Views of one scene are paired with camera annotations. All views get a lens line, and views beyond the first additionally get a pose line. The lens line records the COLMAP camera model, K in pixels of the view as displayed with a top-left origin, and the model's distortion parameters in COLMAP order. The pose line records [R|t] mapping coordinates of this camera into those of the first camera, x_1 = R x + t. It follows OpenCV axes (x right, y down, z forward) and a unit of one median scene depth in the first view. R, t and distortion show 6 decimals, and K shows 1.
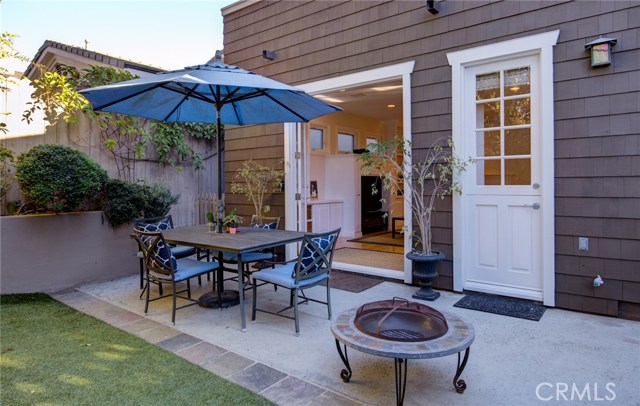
lens RADIAL K [[401.1, 0, 328.6], [0, 401.1, 190.8], [0, 0, 1]] dist [-0.000661, 0.001716]
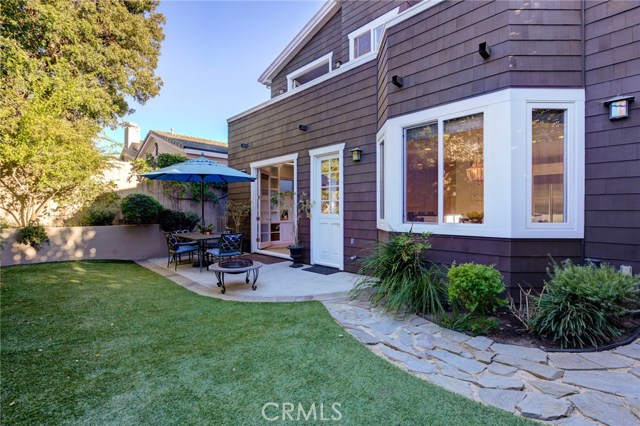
lens RADIAL K [[293.9, 0, 320.8], [0, 293.9, 214.1], [0, 0, 1]] dist [-0.003512, 0.000467]
pose [[0.991830, 0.009797, -0.127186, 0.522197], [-0.010594, 0.999928, -0.005597, -0.003497], [0.127122, 0.006899, 0.991863, -0.472119]]
